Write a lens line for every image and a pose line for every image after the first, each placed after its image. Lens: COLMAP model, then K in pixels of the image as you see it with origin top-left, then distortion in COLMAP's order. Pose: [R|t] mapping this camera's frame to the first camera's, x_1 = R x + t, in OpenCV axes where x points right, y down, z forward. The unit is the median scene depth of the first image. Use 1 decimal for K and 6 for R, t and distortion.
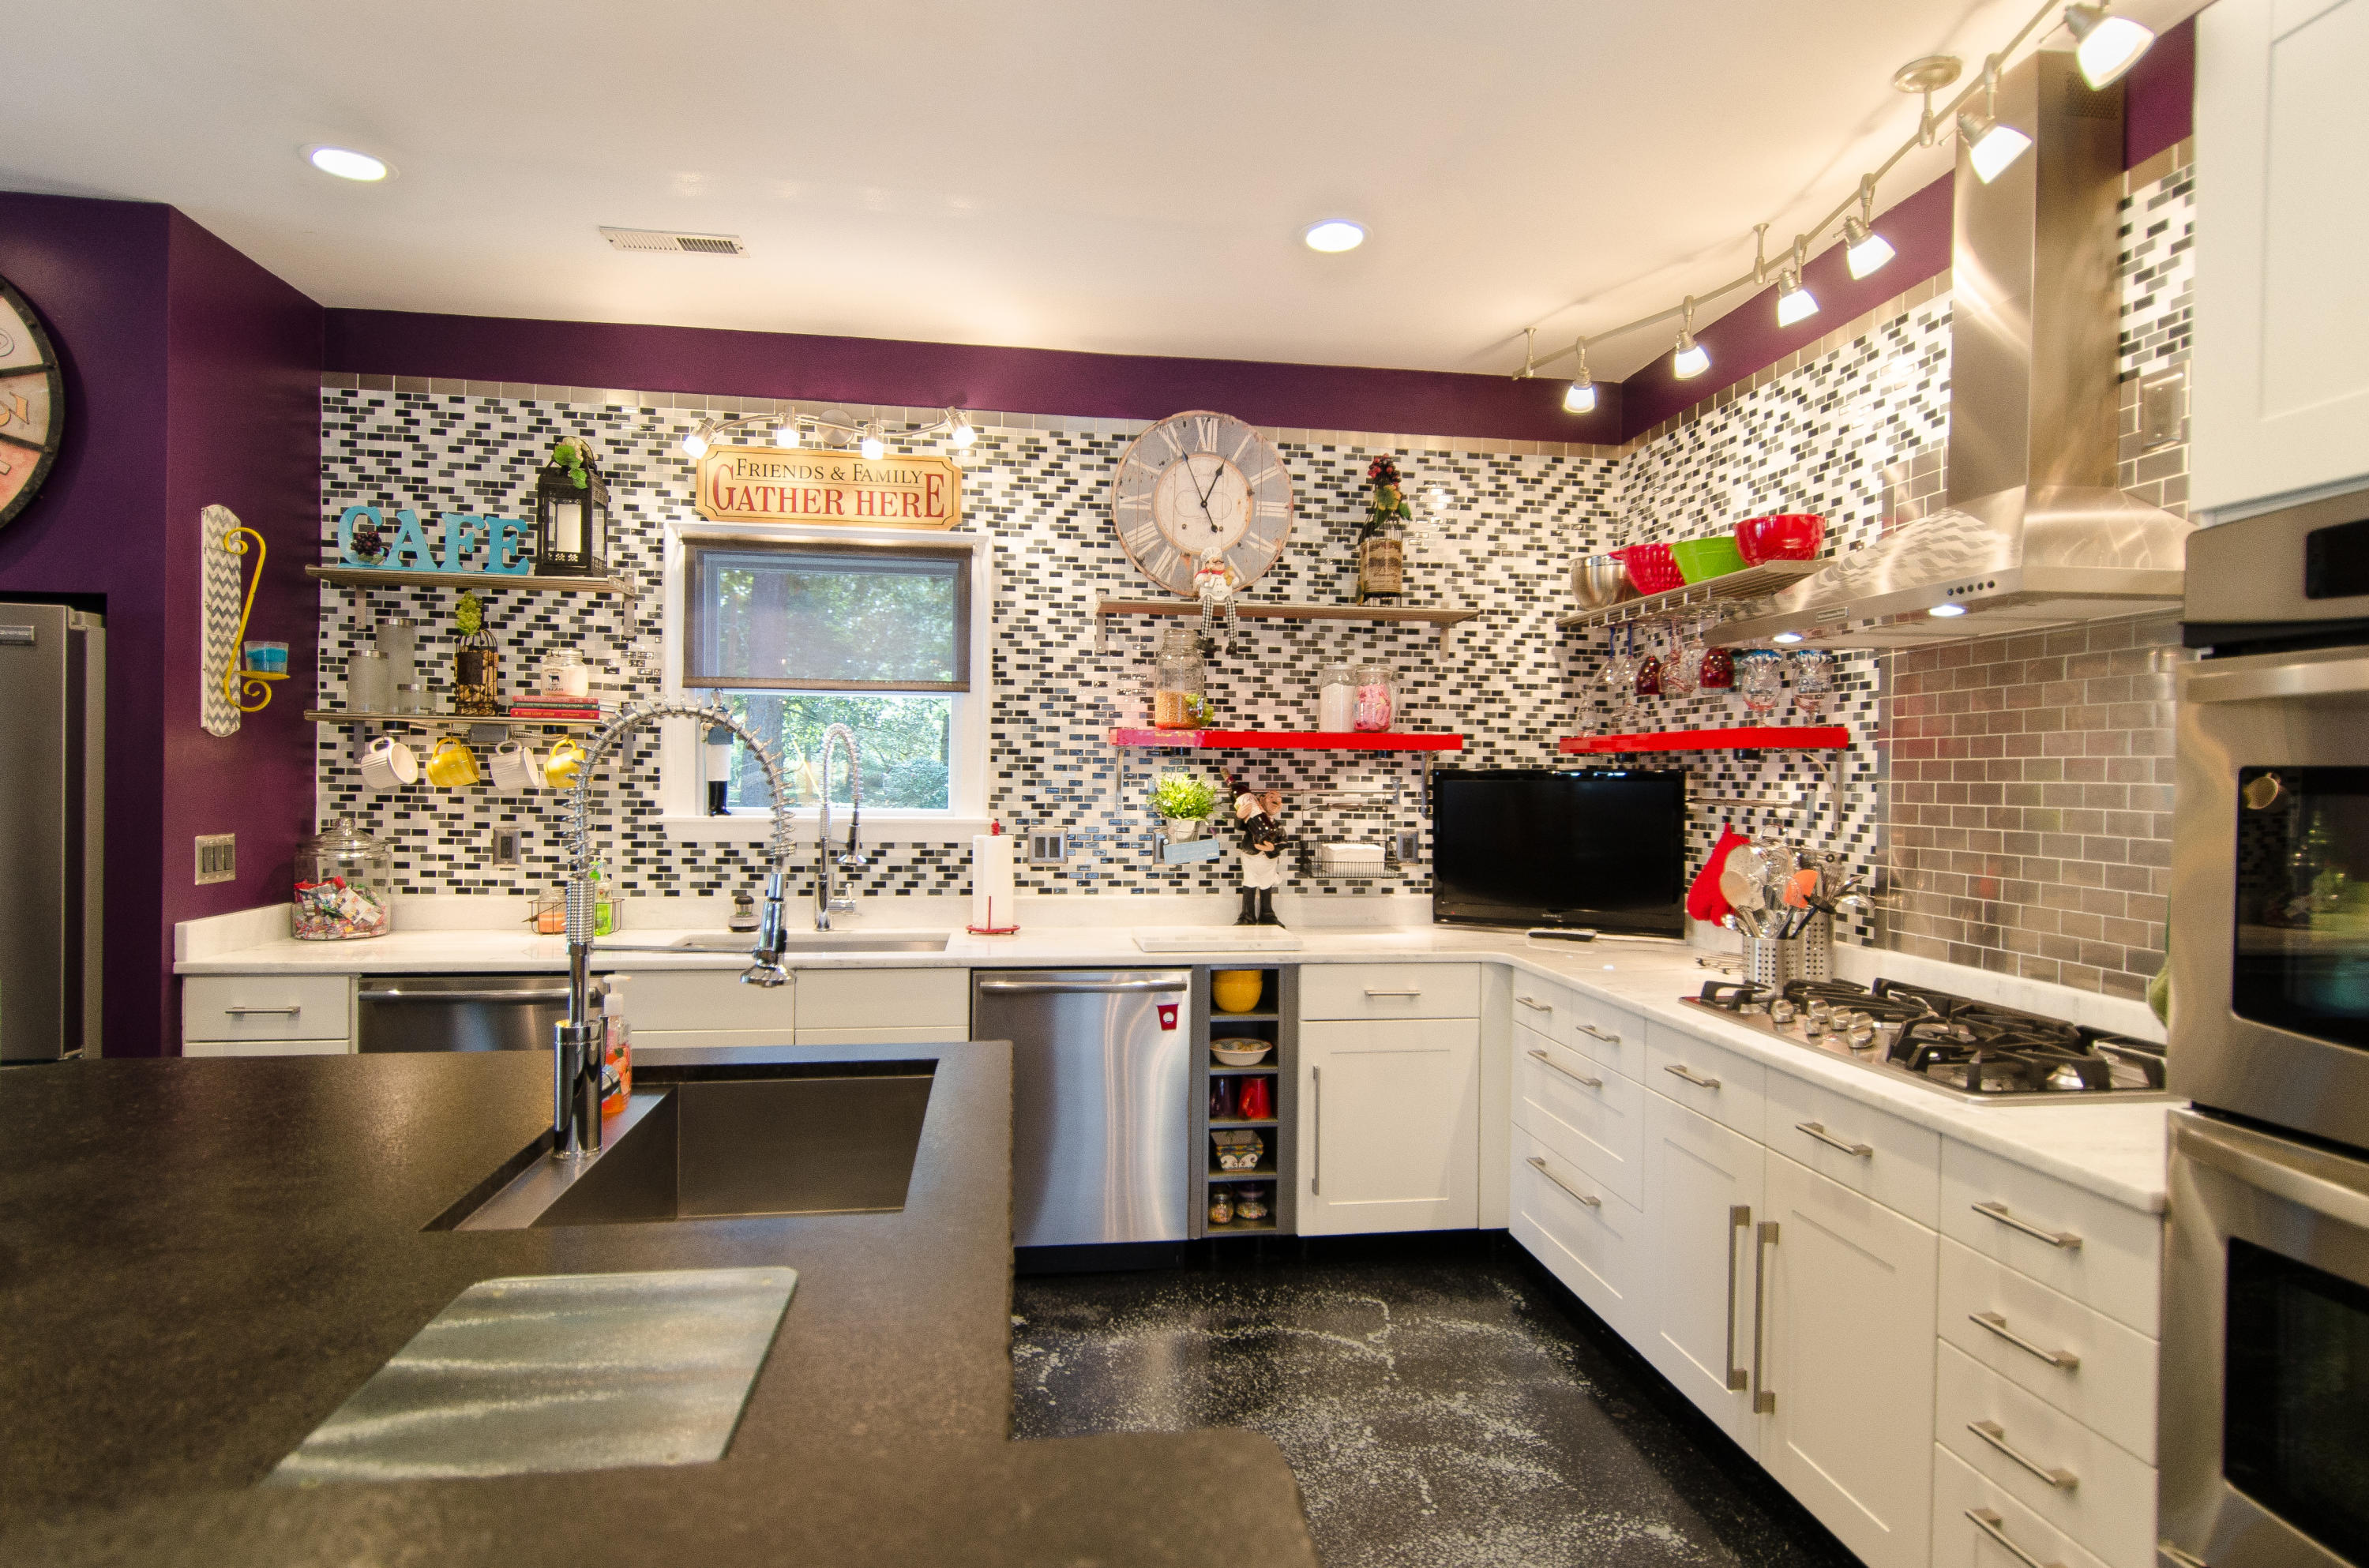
lens RADIAL K [[1234.8, 0, 1190.6], [0, 1234.8, 809.5], [0, 0, 1]] dist [0.049788, -0.050258]
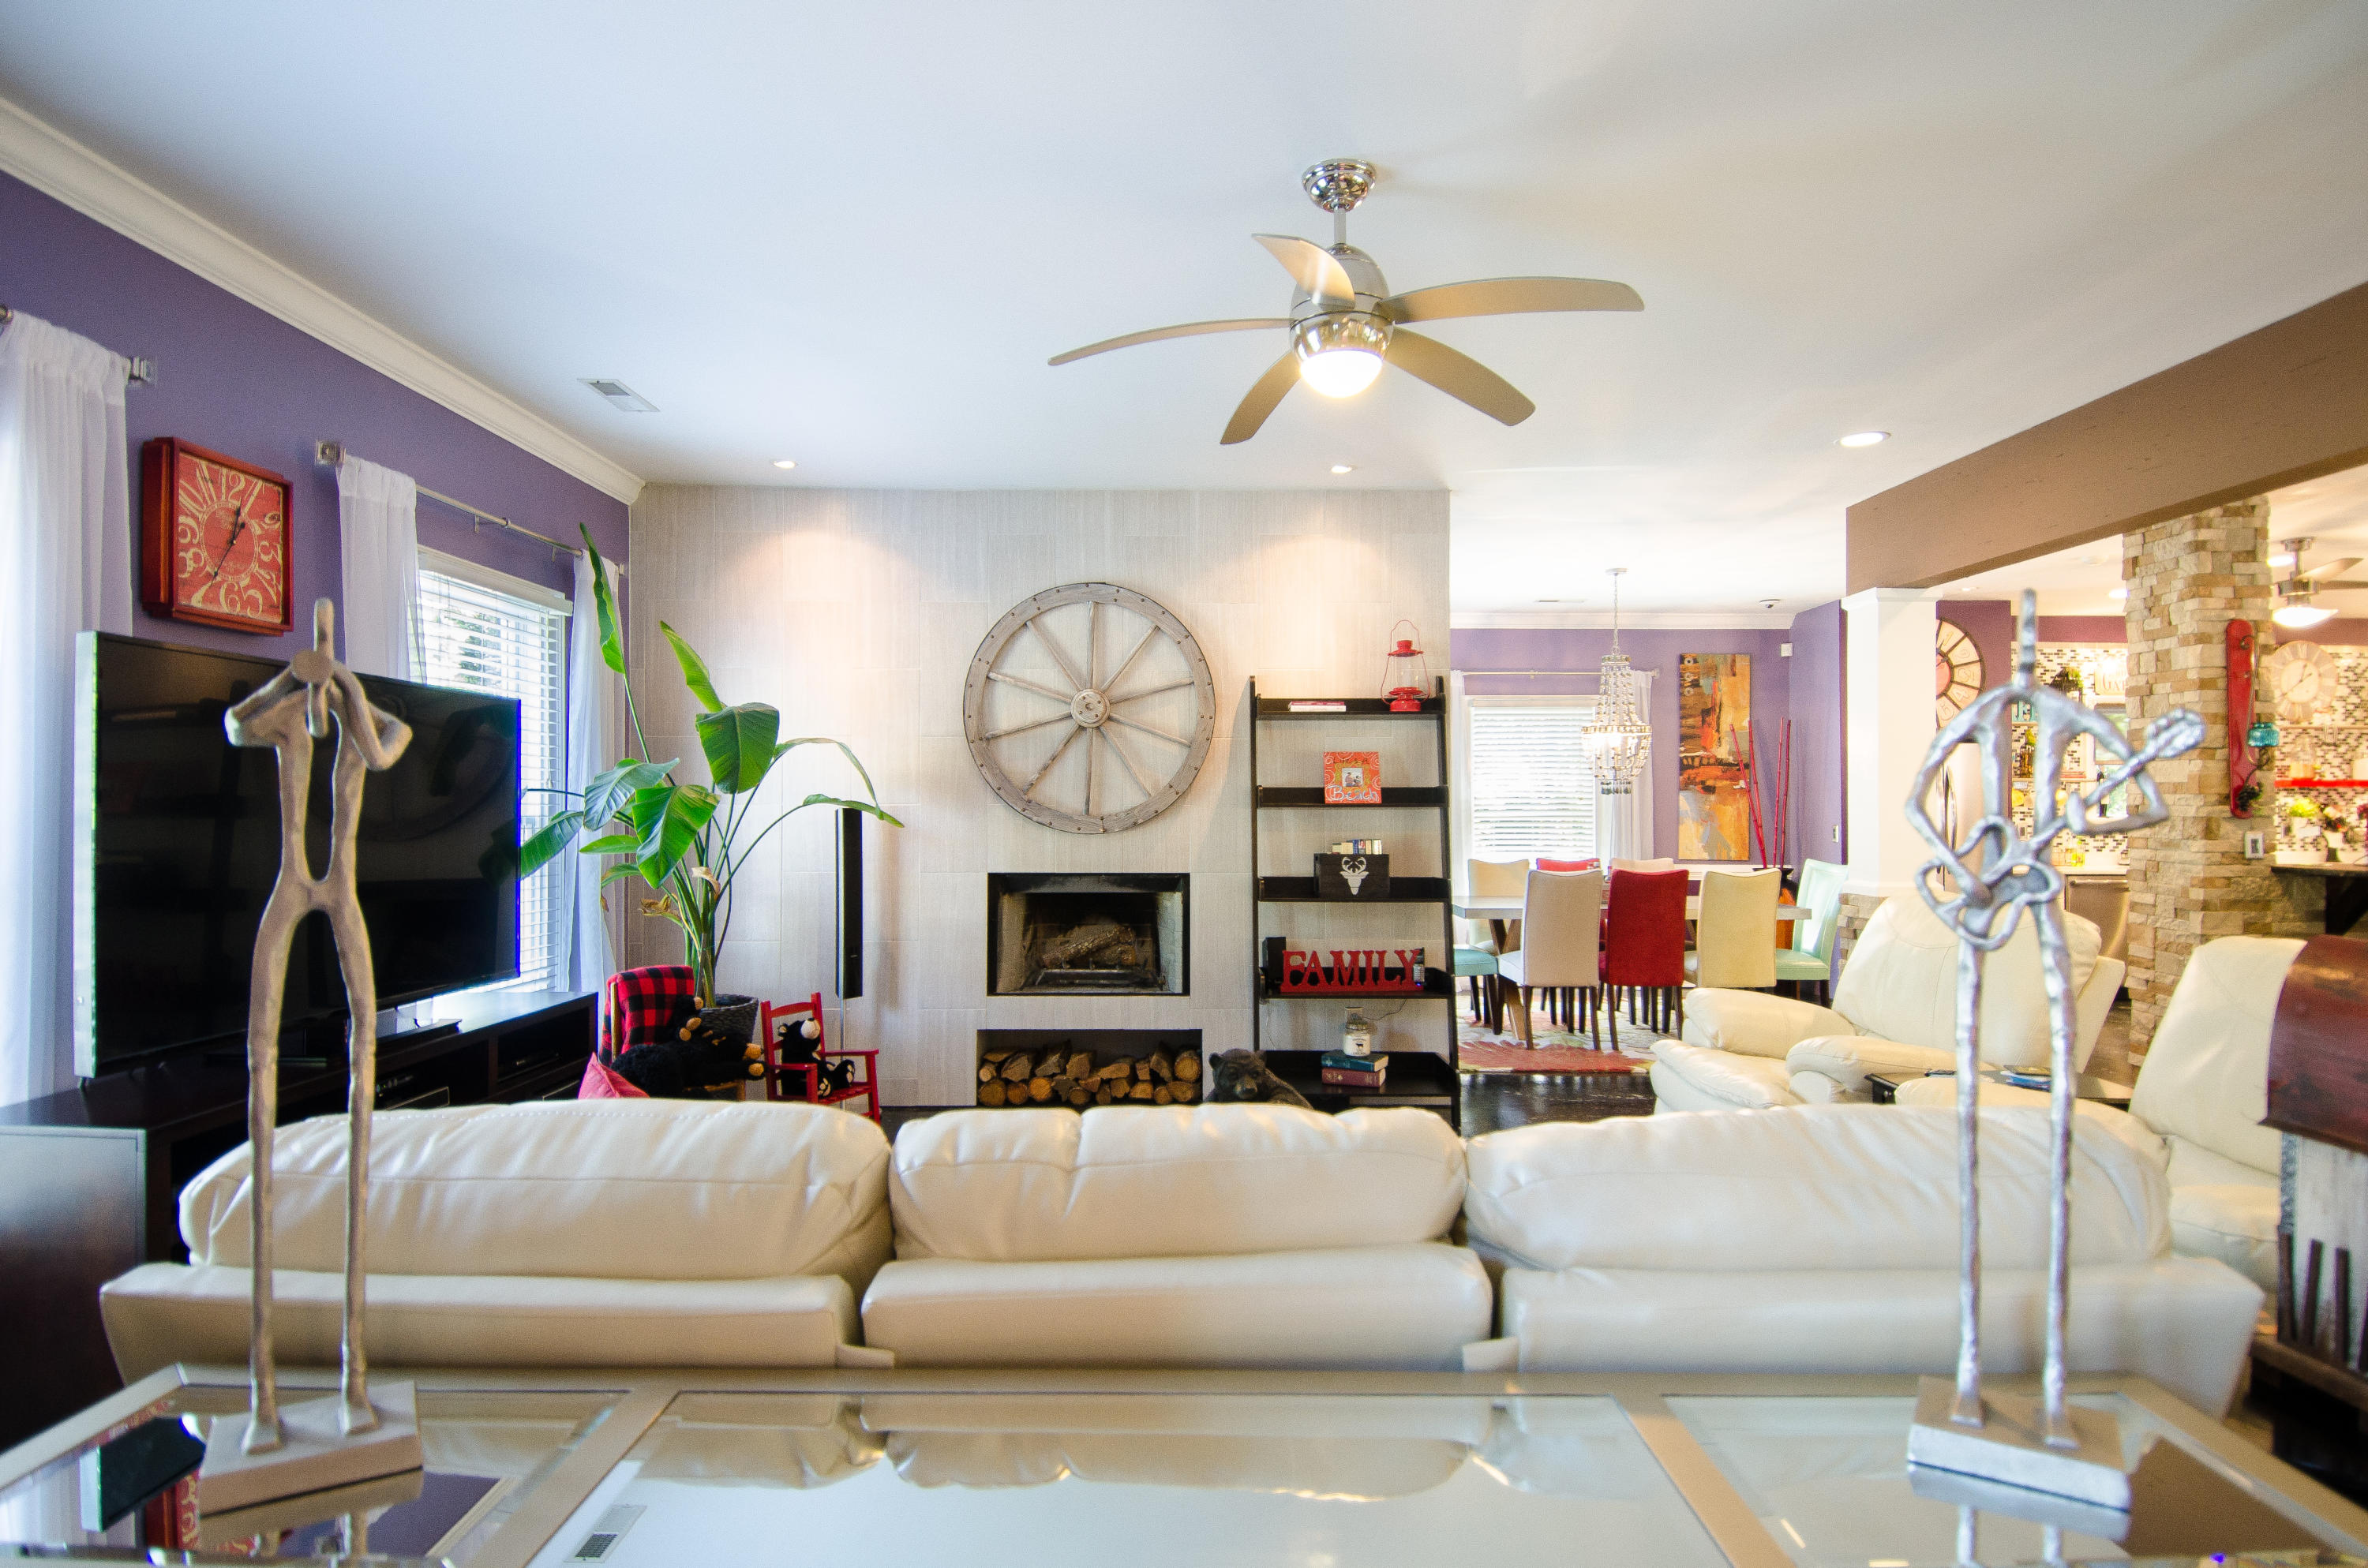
lens RADIAL K [[1234.2, 0, 1190.1], [0, 1234.2, 809.5], [0, 0, 1]] dist [0.049788, -0.050258]
pose [[0.993040, -0.006374, -0.117606, -1.778776], [0.006890, 0.999968, 0.003983, -0.031834], [0.117577, -0.004766, 0.993052, -1.545656]]
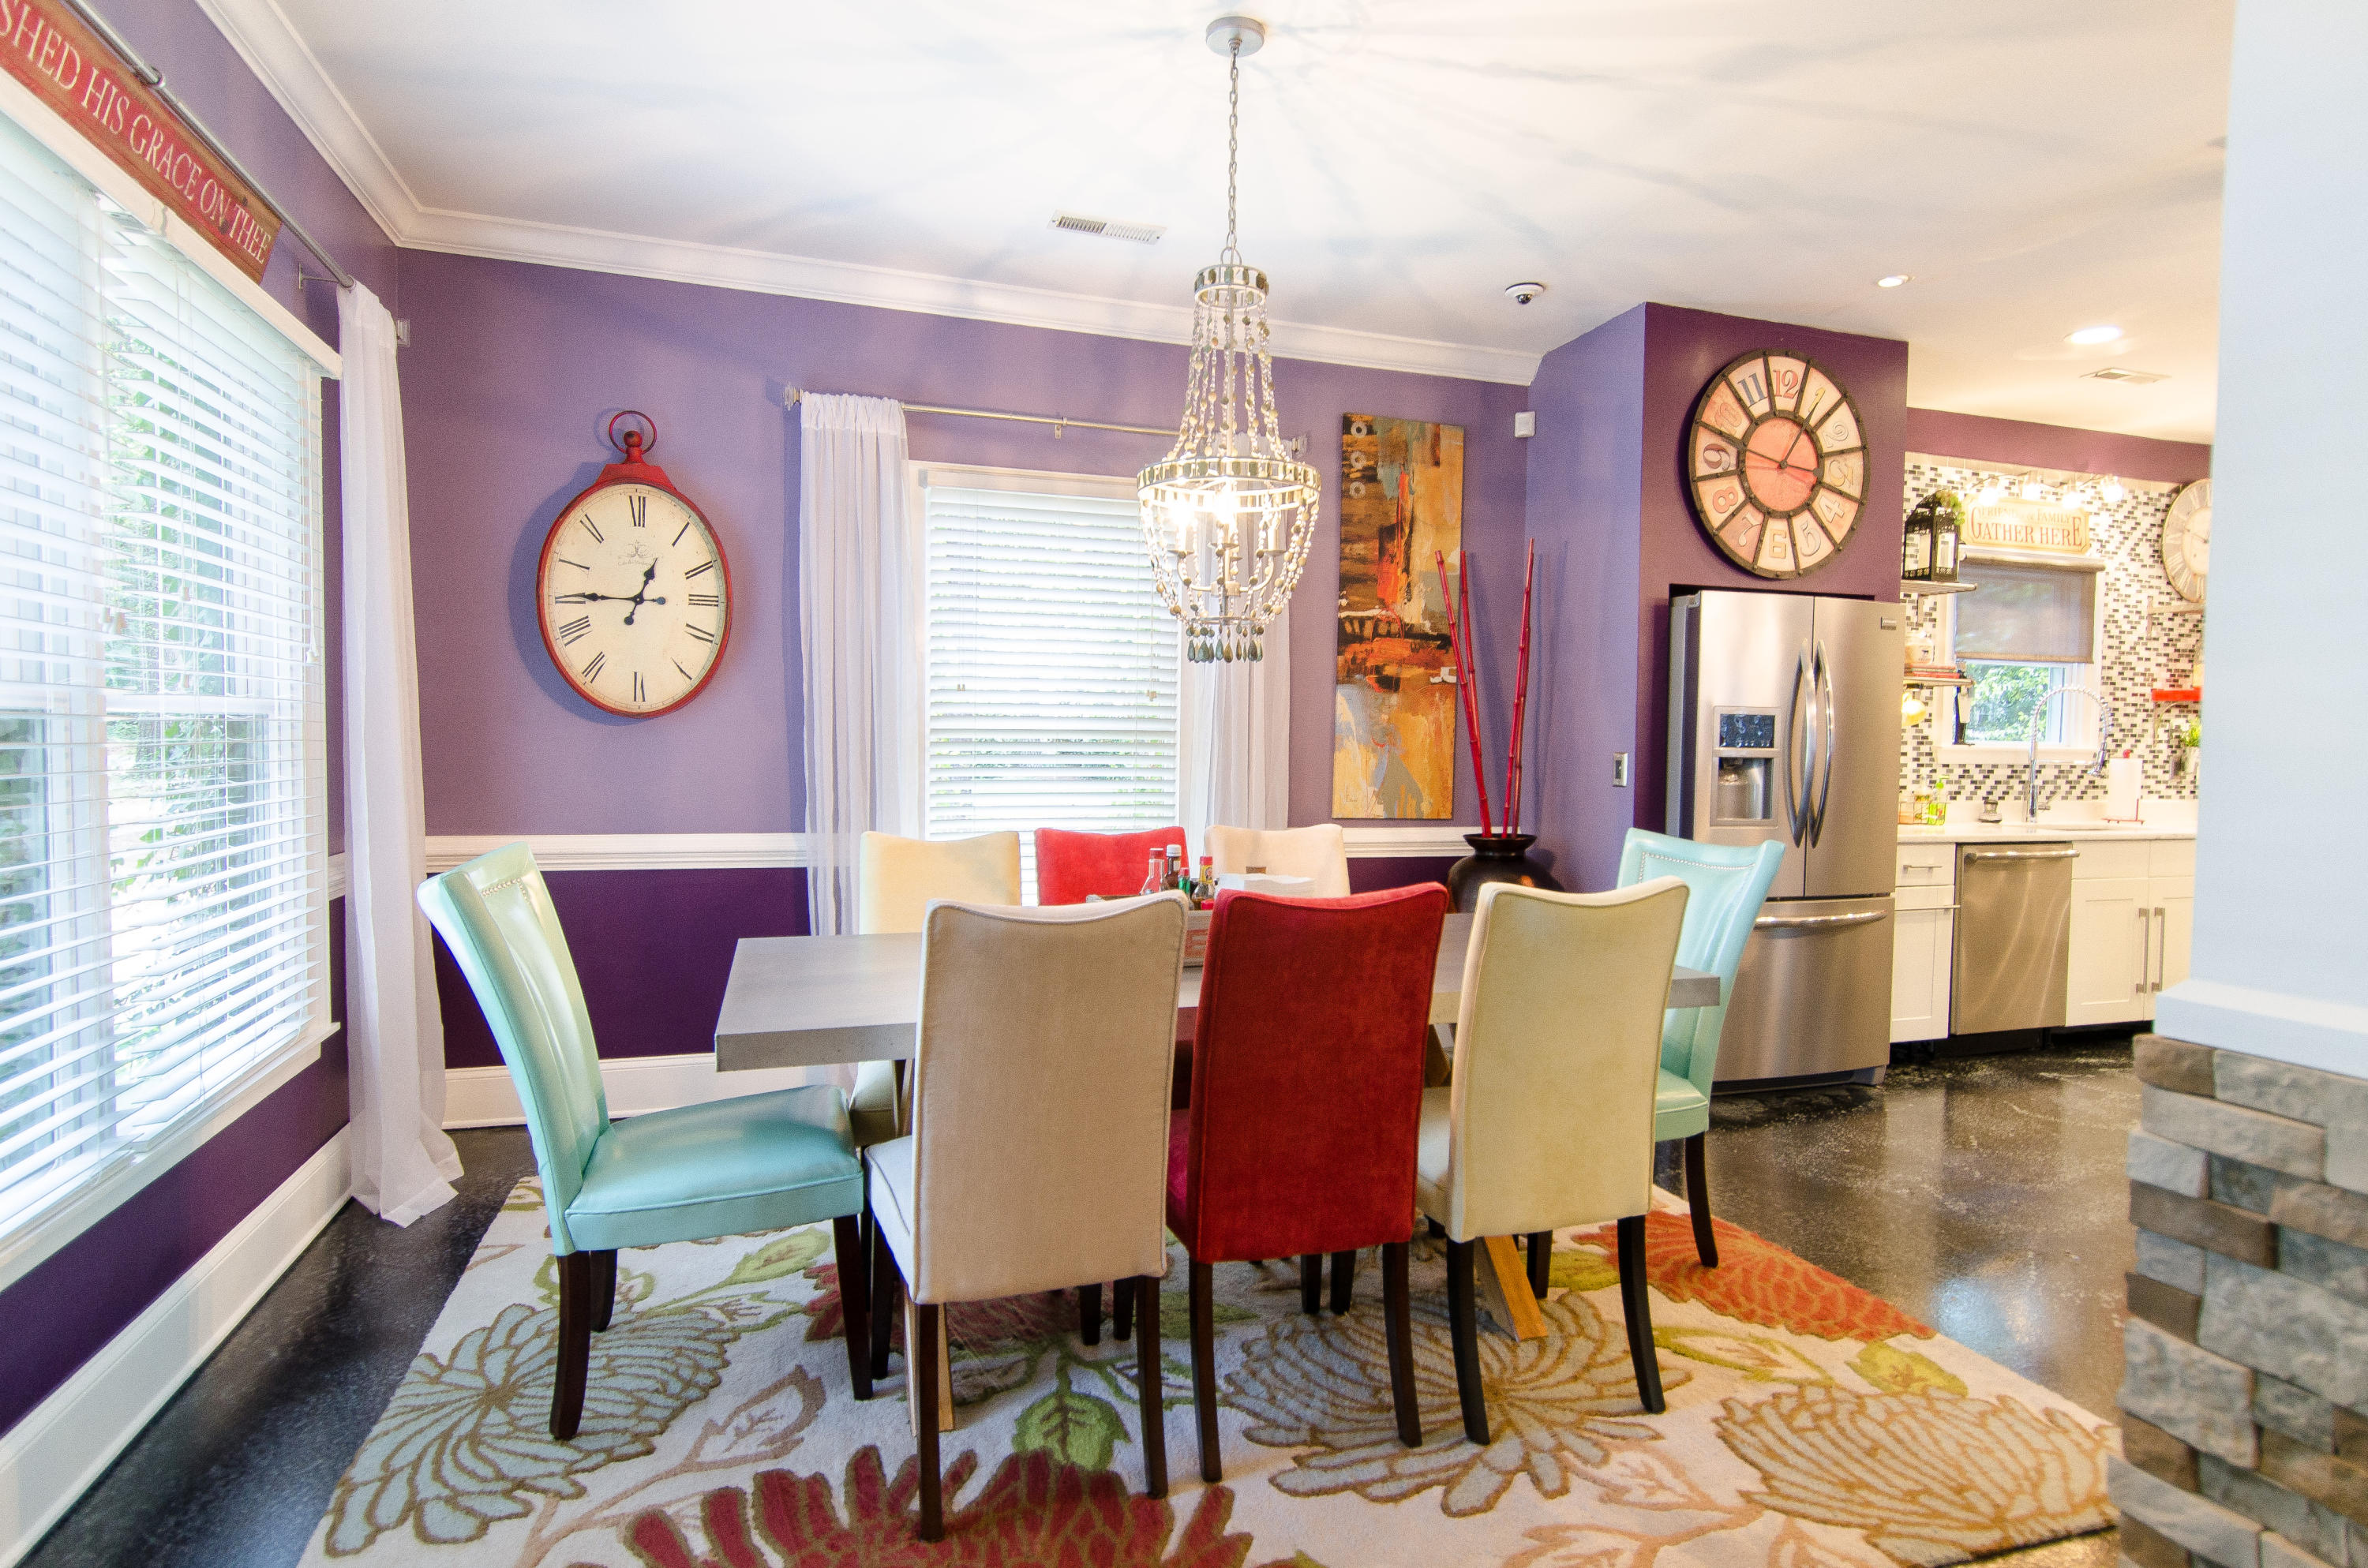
lens RADIAL K [[1254.5, 0, 1184.0], [0, 1254.5, 784.0], [0, 0, 1]] dist [-0.002322, -0.000897]
pose [[0.982085, -0.000242, 0.188441, -1.512336], [-0.007541, 0.999148, 0.040586, -0.003183], [-0.188290, -0.041280, 0.981246, -0.279068]]
